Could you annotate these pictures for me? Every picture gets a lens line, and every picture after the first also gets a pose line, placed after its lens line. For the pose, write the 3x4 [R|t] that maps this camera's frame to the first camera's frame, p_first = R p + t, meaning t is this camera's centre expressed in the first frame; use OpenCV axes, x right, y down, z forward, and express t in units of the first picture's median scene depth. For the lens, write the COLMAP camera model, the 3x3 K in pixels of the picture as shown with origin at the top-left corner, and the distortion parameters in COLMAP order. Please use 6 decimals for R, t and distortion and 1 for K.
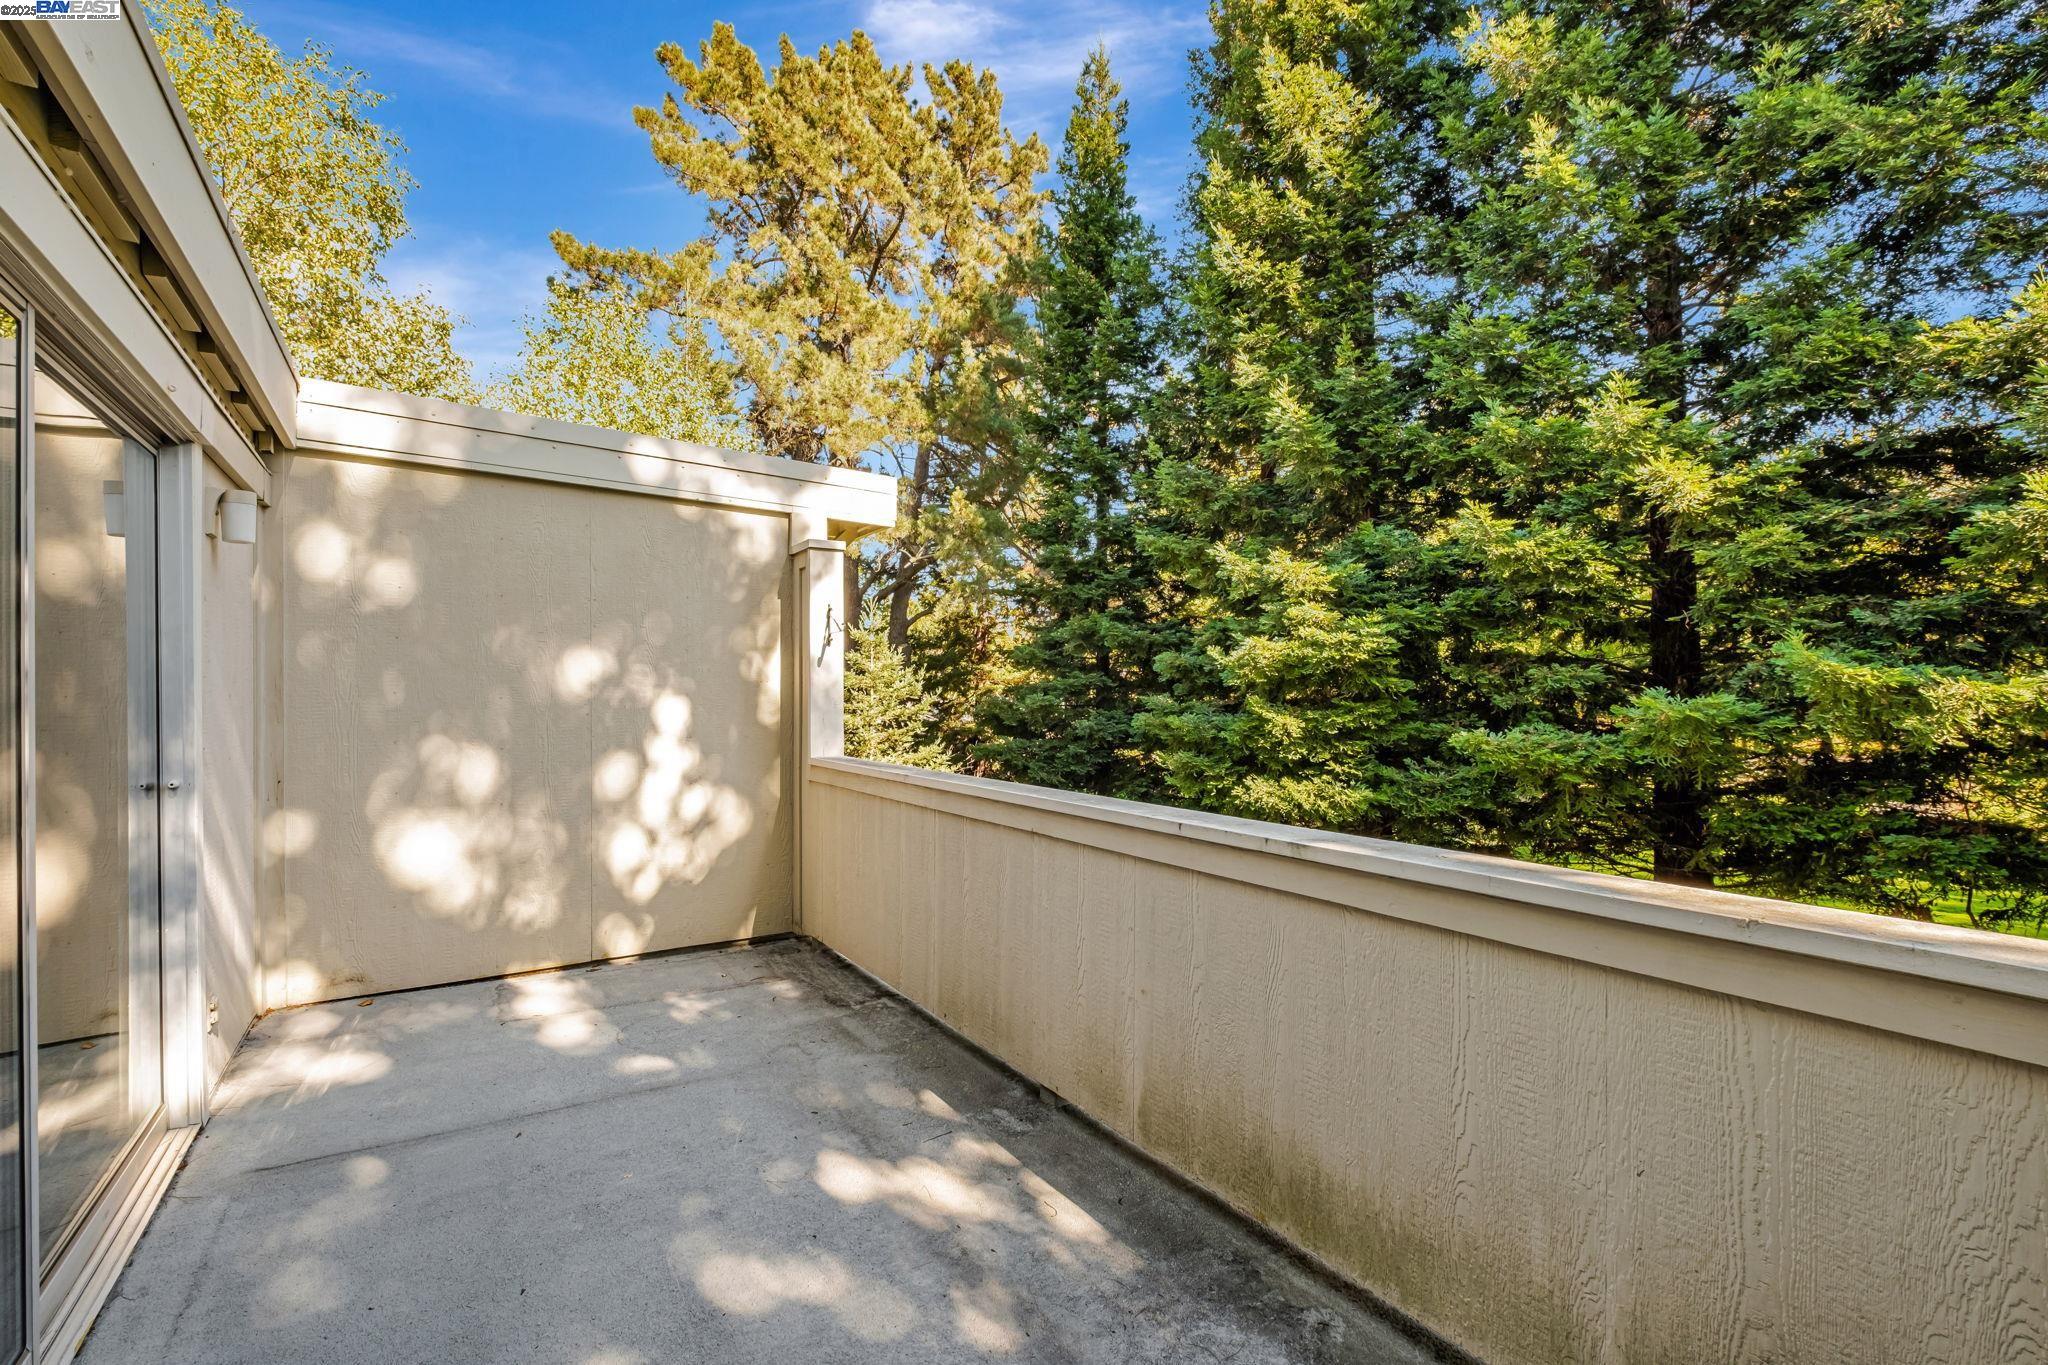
lens RADIAL K [[873.2, 0, 1024.0], [0, 873.2, 682.5], [0, 0, 1]] dist [-0.000505, 0.000299]
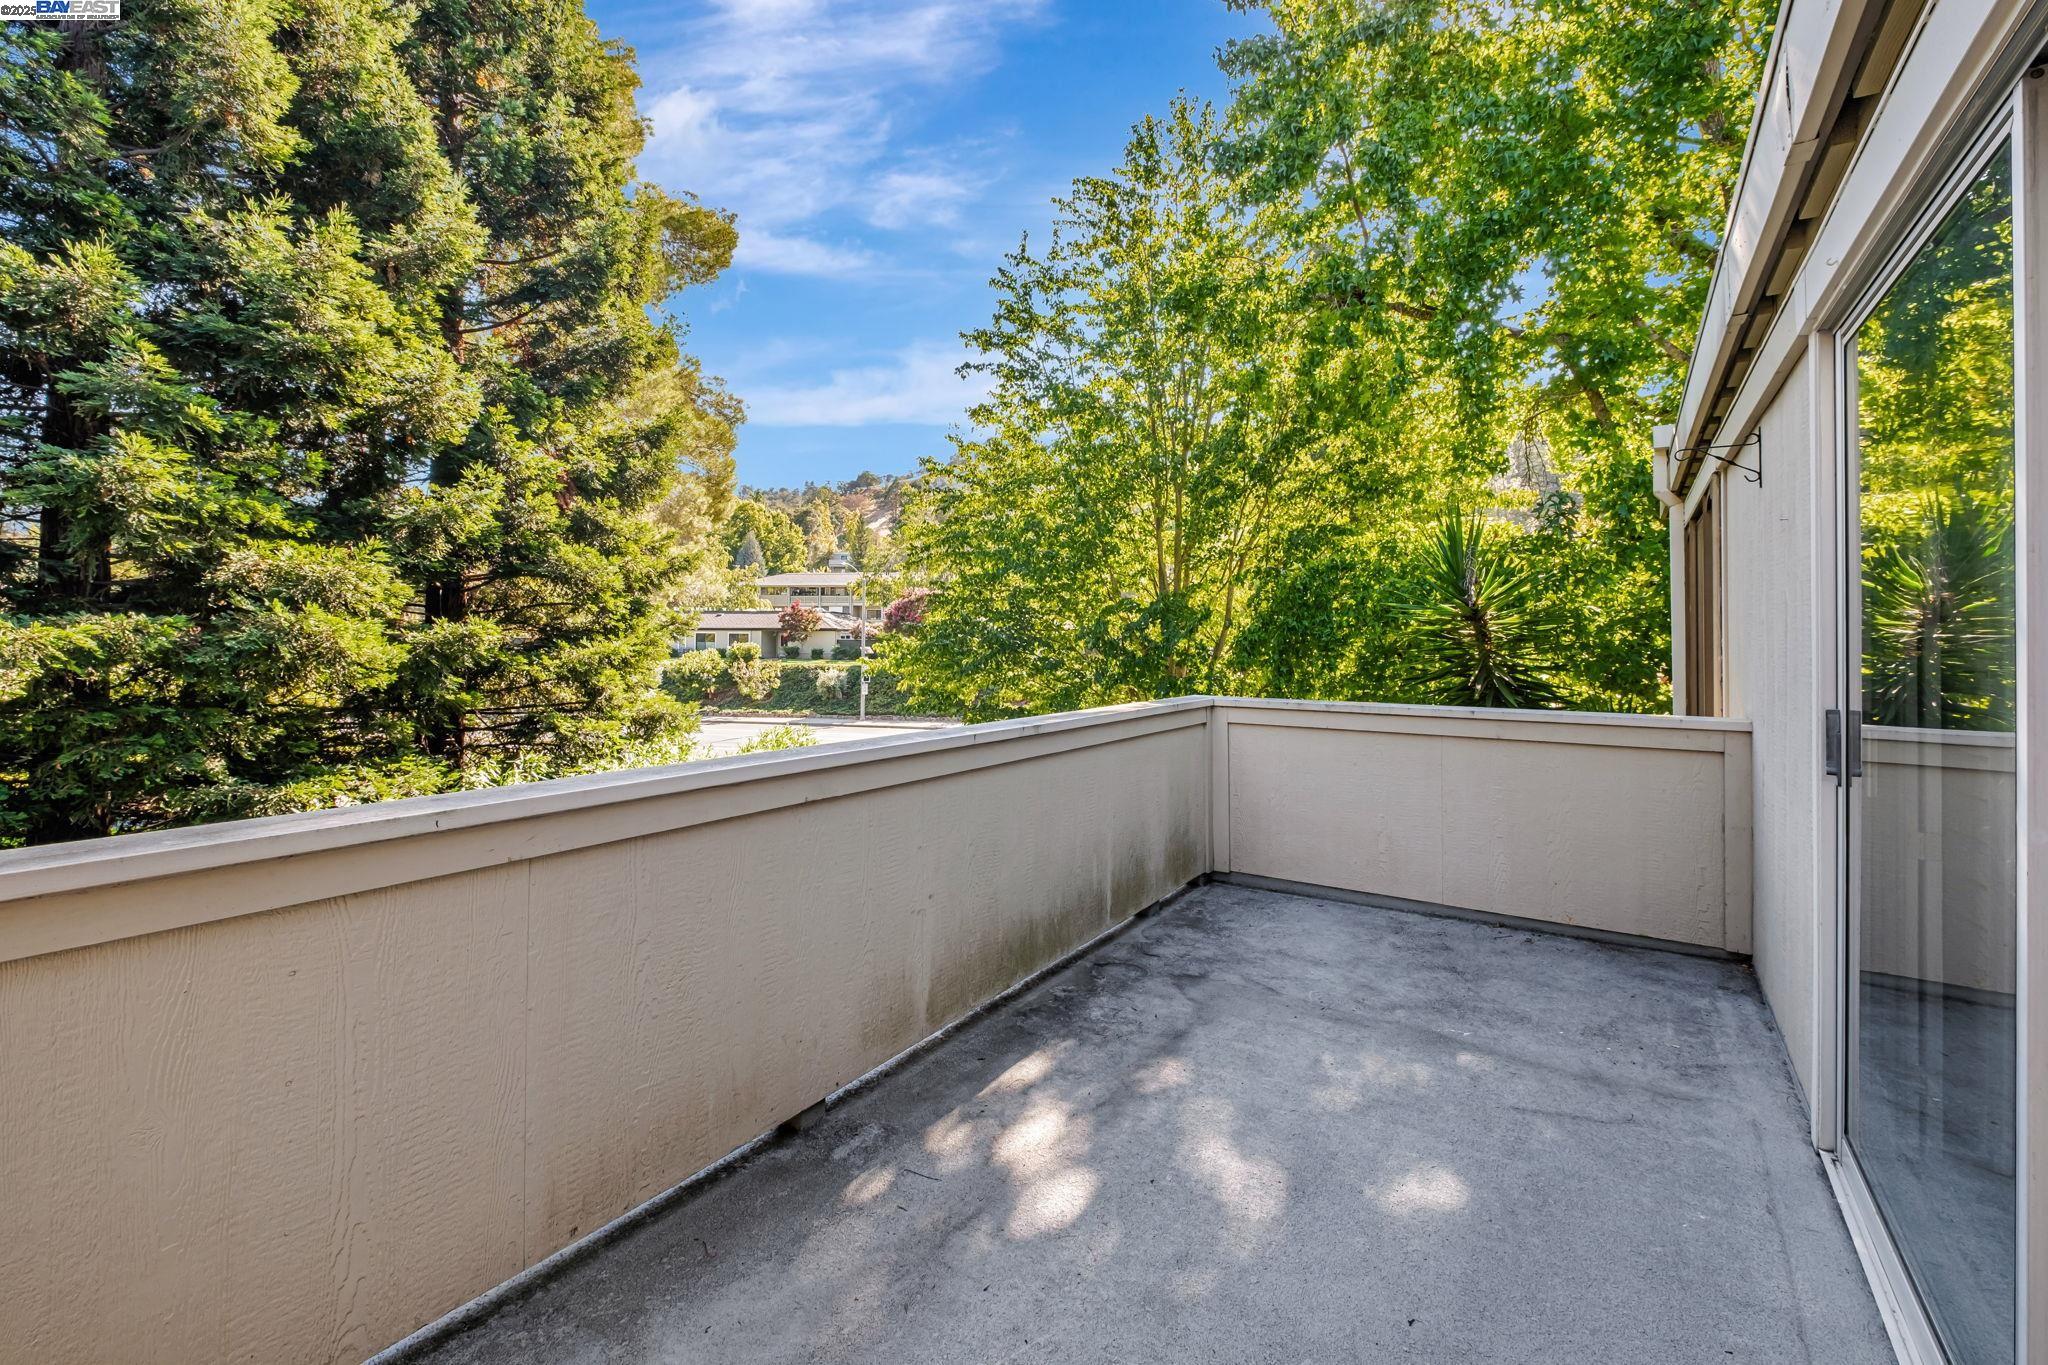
lens RADIAL K [[873.2, 0, 1024.0], [0, 873.2, 682.5], [0, 0, 1]] dist [-0.000505, 0.000299]
pose [[-0.365993, -0.048261, 0.929365, -0.995667], [-0.005718, 0.998752, 0.049613, 0.027401], [-0.930600, 0.012844, -0.365813, 1.390558]]
